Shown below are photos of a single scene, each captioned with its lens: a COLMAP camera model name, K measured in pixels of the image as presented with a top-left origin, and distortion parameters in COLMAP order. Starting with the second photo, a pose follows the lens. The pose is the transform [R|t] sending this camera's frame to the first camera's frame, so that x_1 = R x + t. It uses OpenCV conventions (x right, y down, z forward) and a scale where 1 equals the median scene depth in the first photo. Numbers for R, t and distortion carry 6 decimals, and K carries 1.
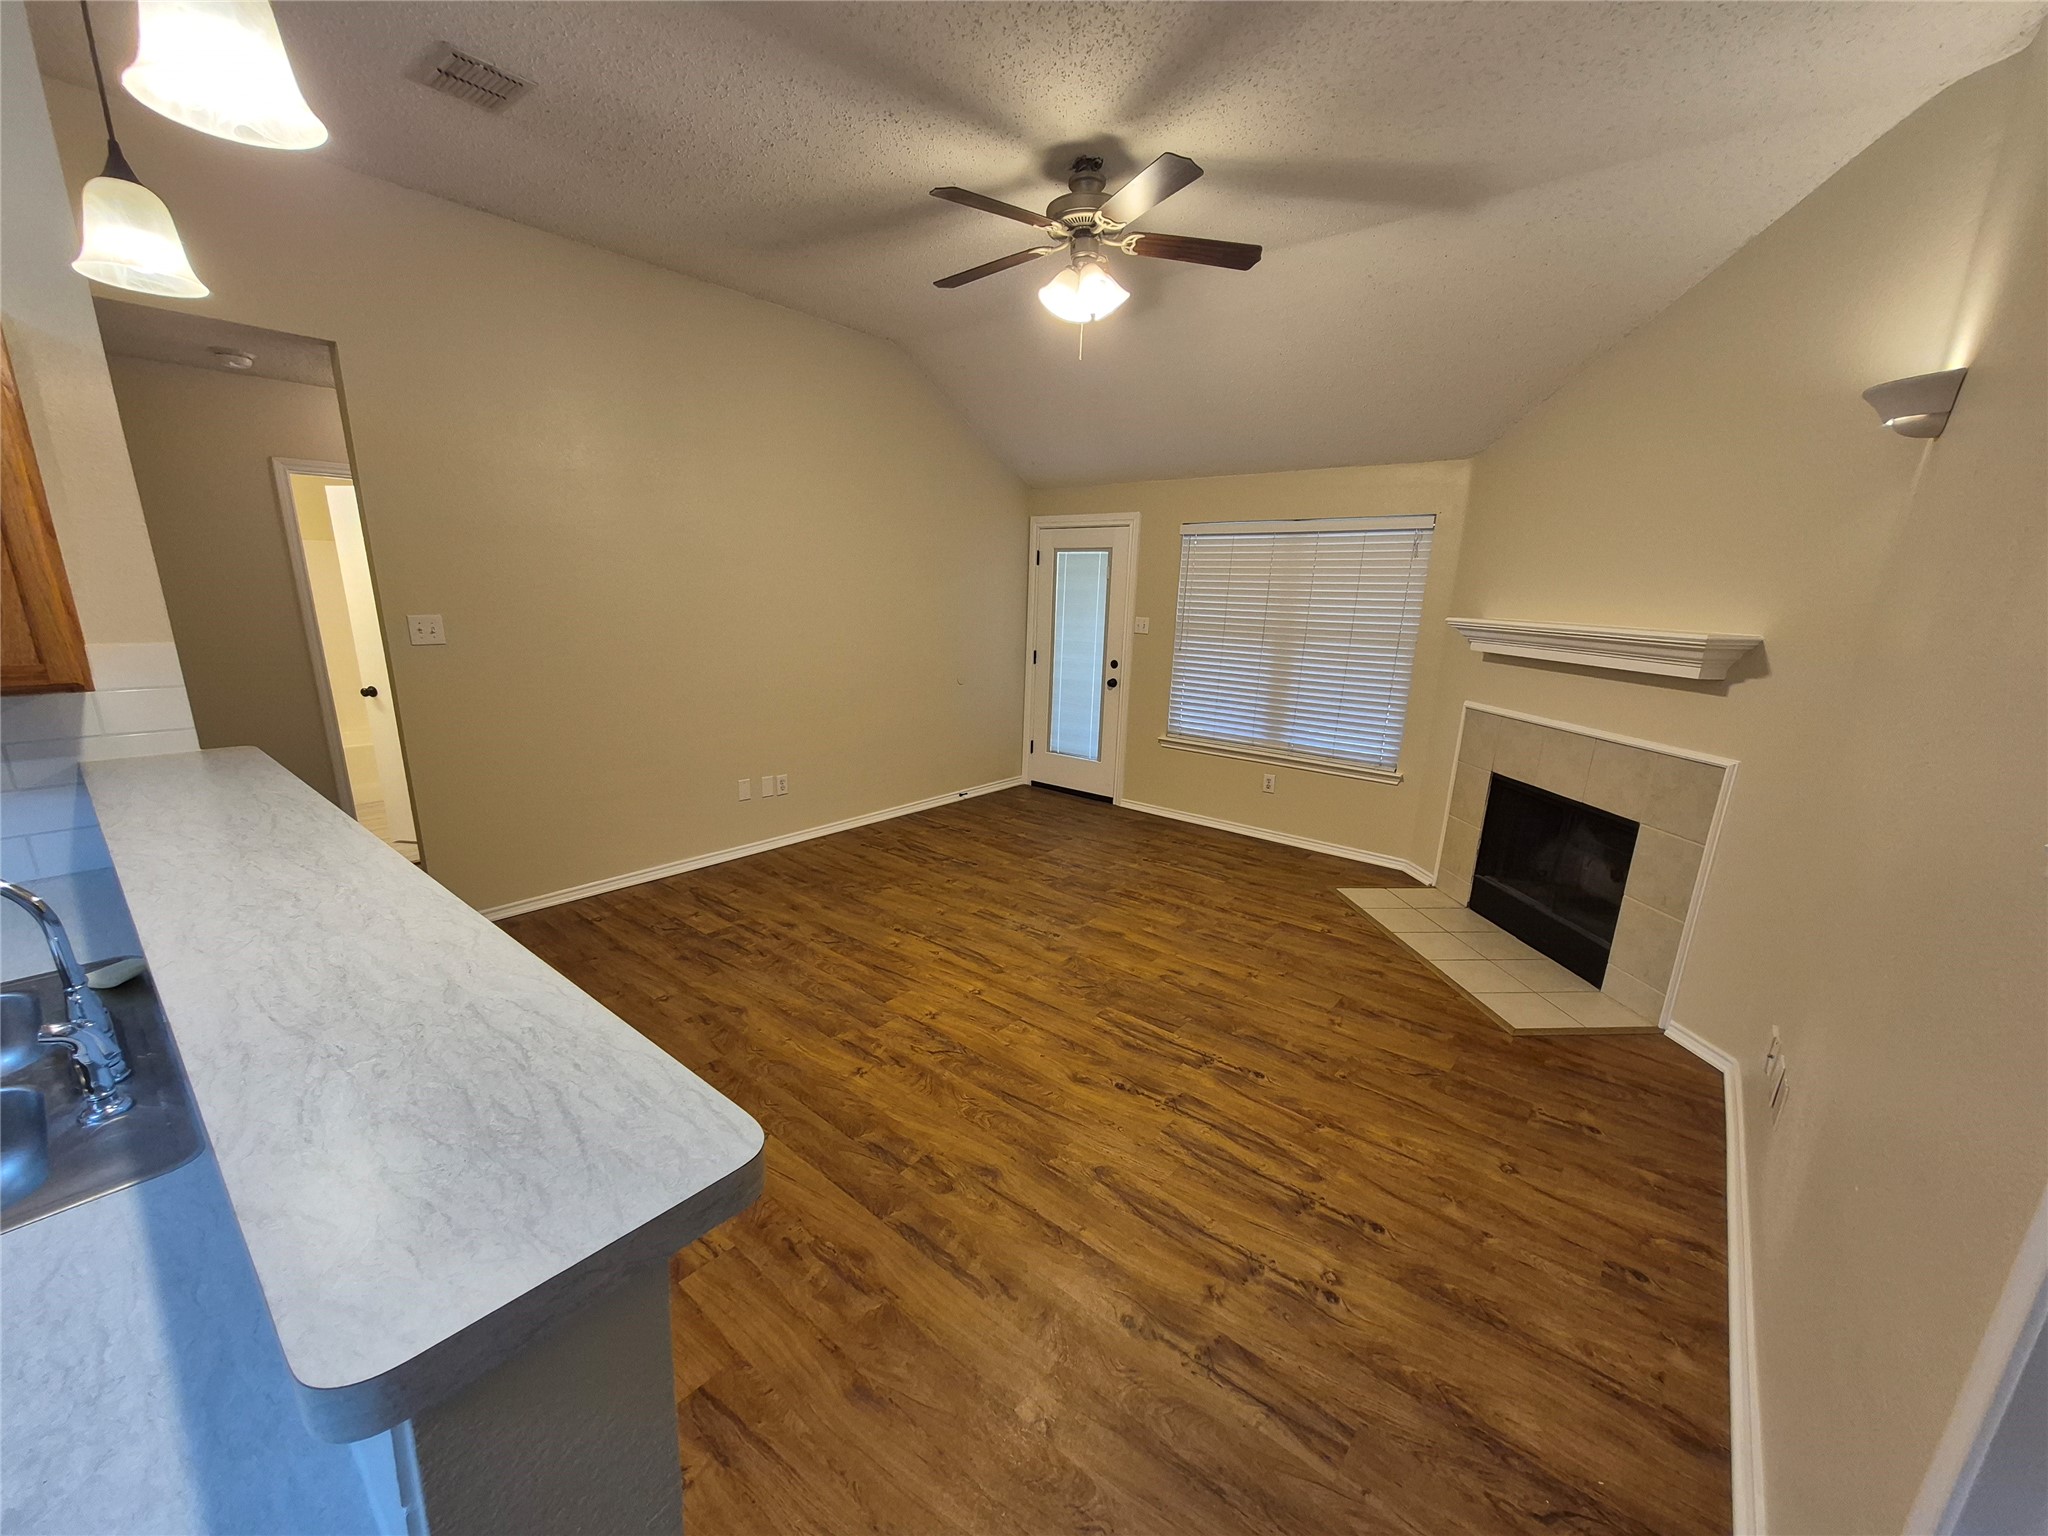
lens RADIAL K [[799.1, 0, 1003.7], [0, 799.1, 801.4], [0, 0, 1]] dist [0.005132, -0.002789]
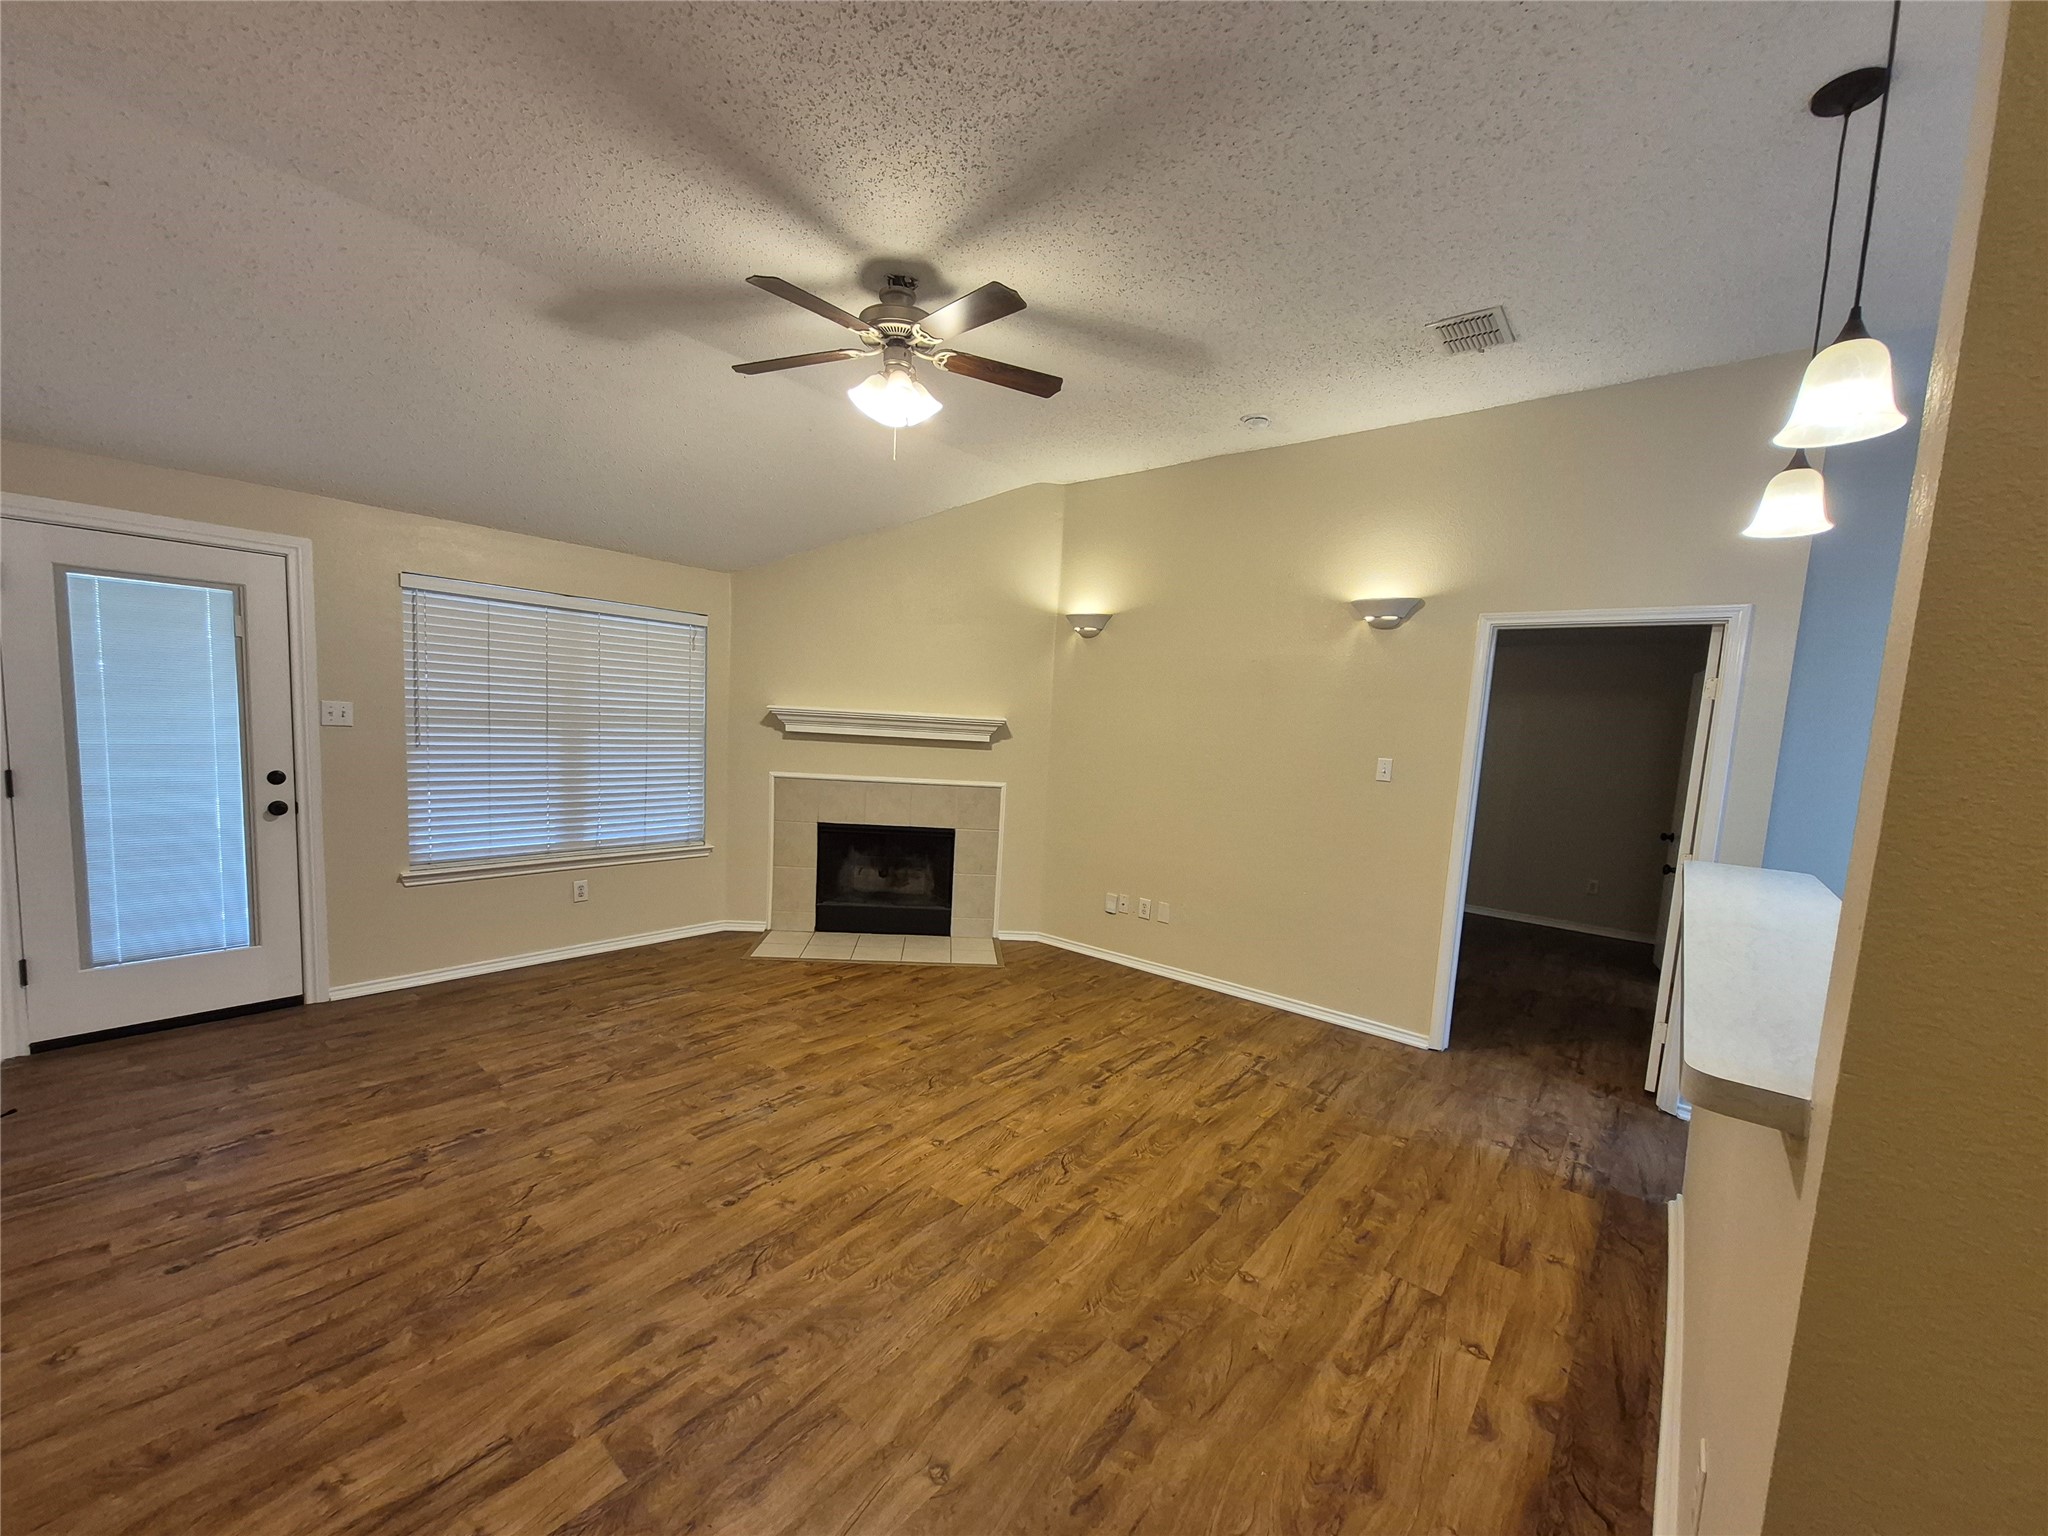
lens RADIAL K [[799.1, 0, 1003.7], [0, 799.1, 801.4], [0, 0, 1]] dist [0.005132, -0.002789]
pose [[0.002062, -0.128500, 0.991707, -0.721305], [0.206950, 0.970295, 0.125295, -0.182557], [-0.978349, 0.204976, 0.028594, 0.708150]]
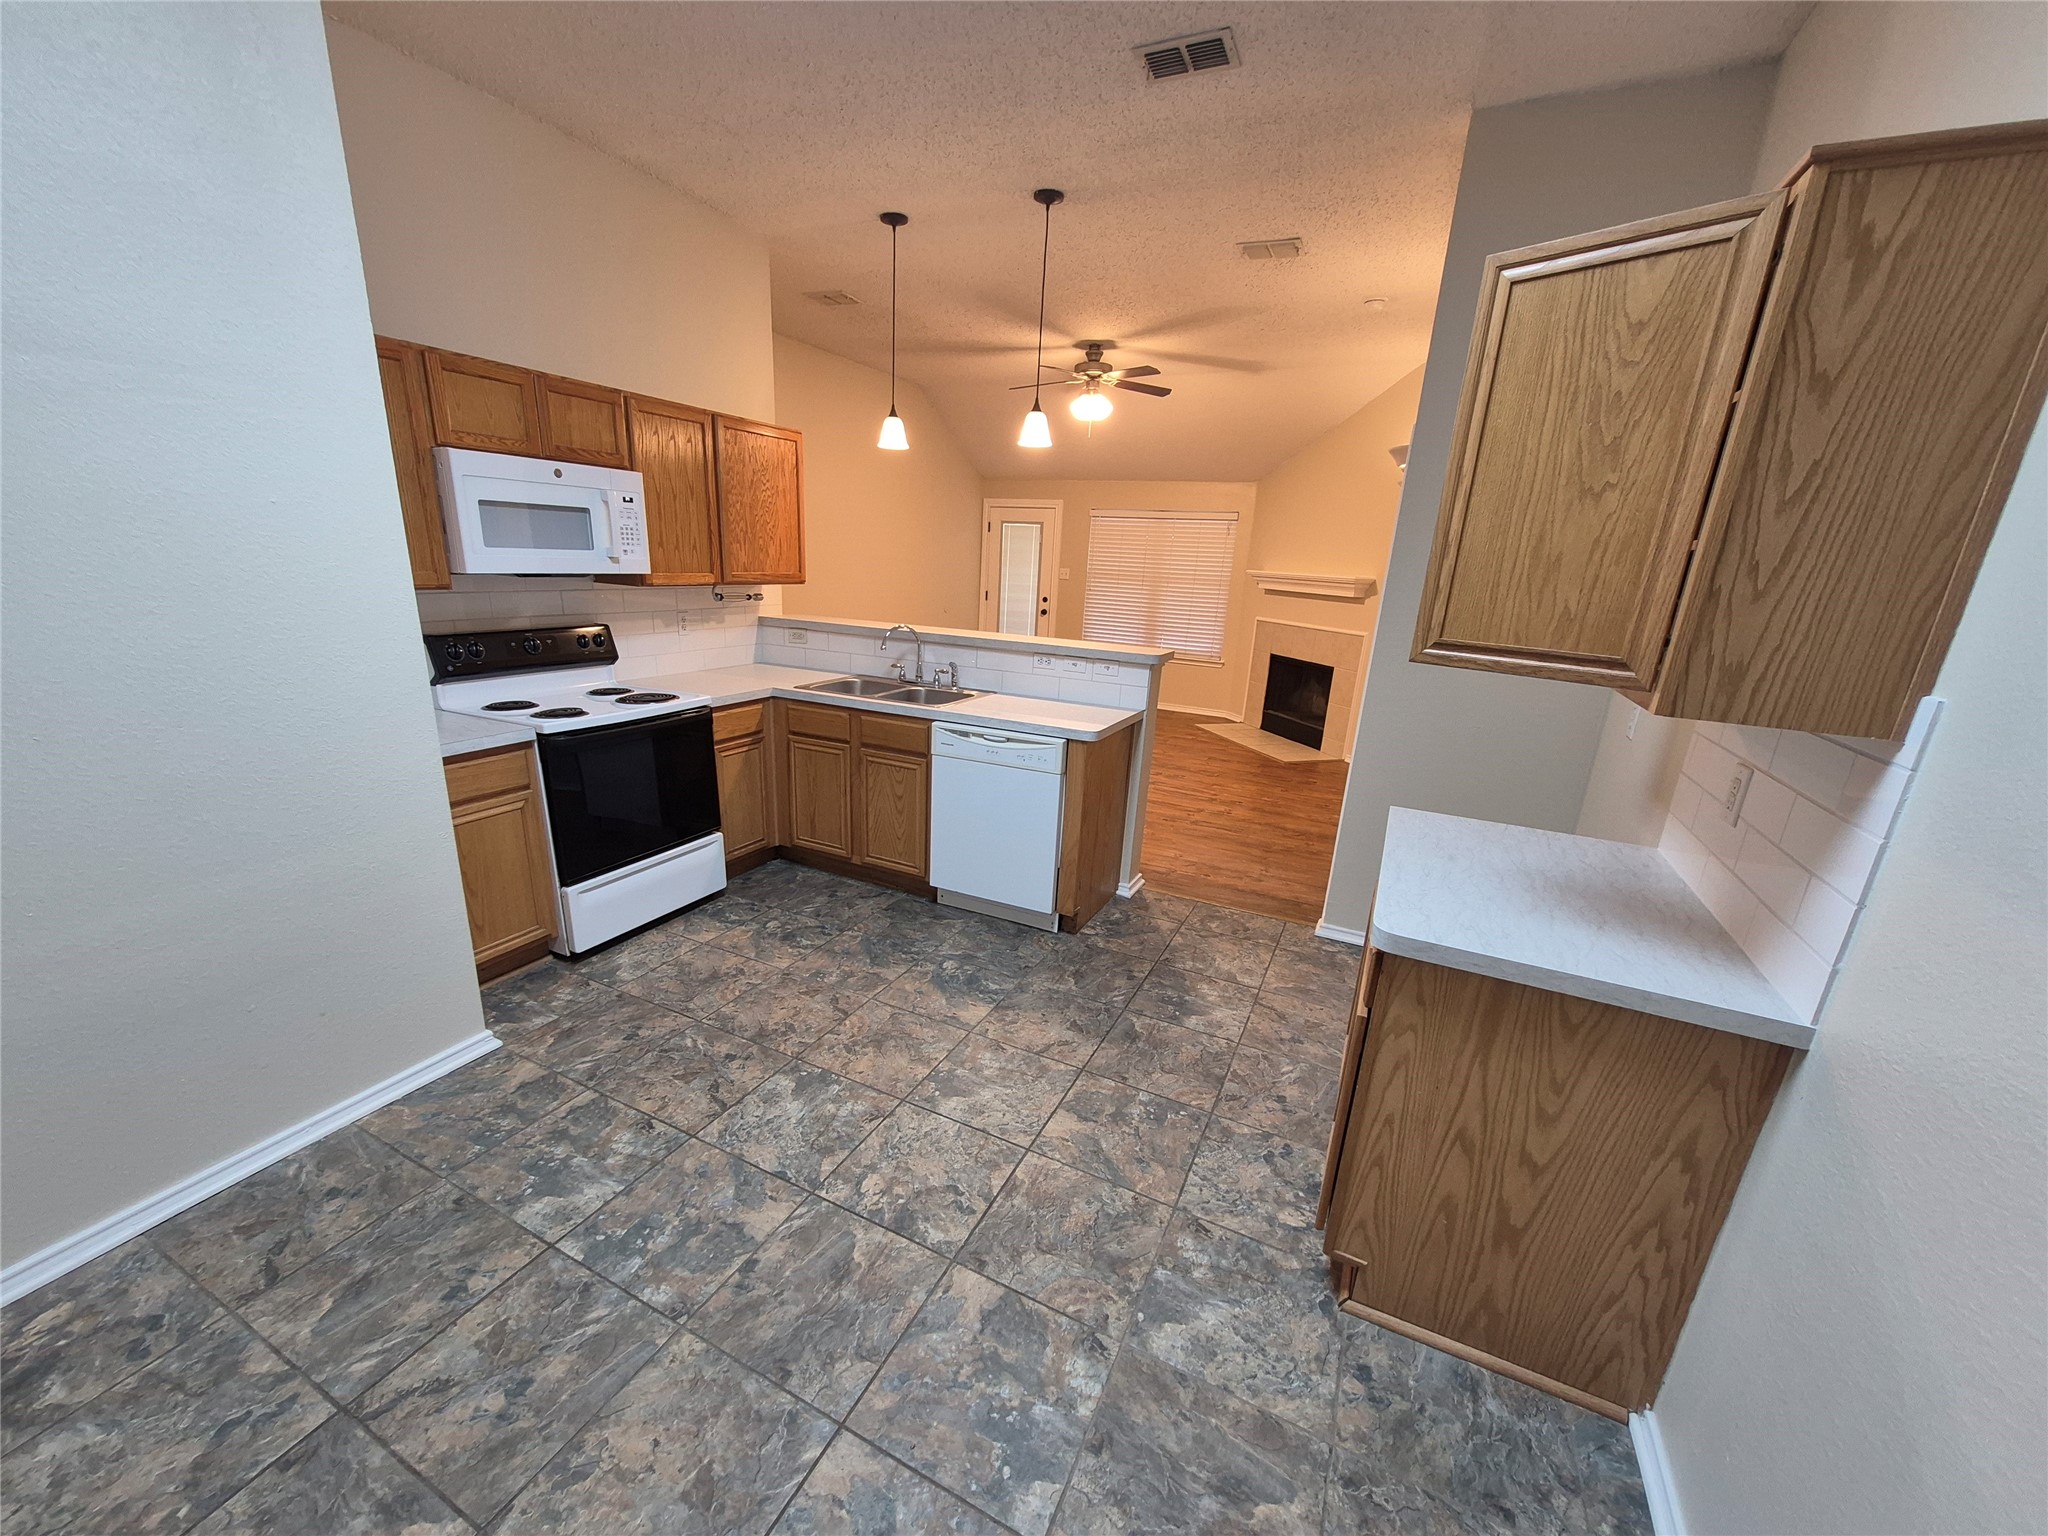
lens RADIAL K [[799.1, 0, 1003.7], [0, 799.1, 801.4], [0, 0, 1]] dist [0.005132, -0.002789]
pose [[0.970680, -0.054811, 0.234042, -0.495581], [0.042492, 0.997449, 0.057359, 0.189873], [-0.236589, -0.045732, 0.970533, -0.748786]]
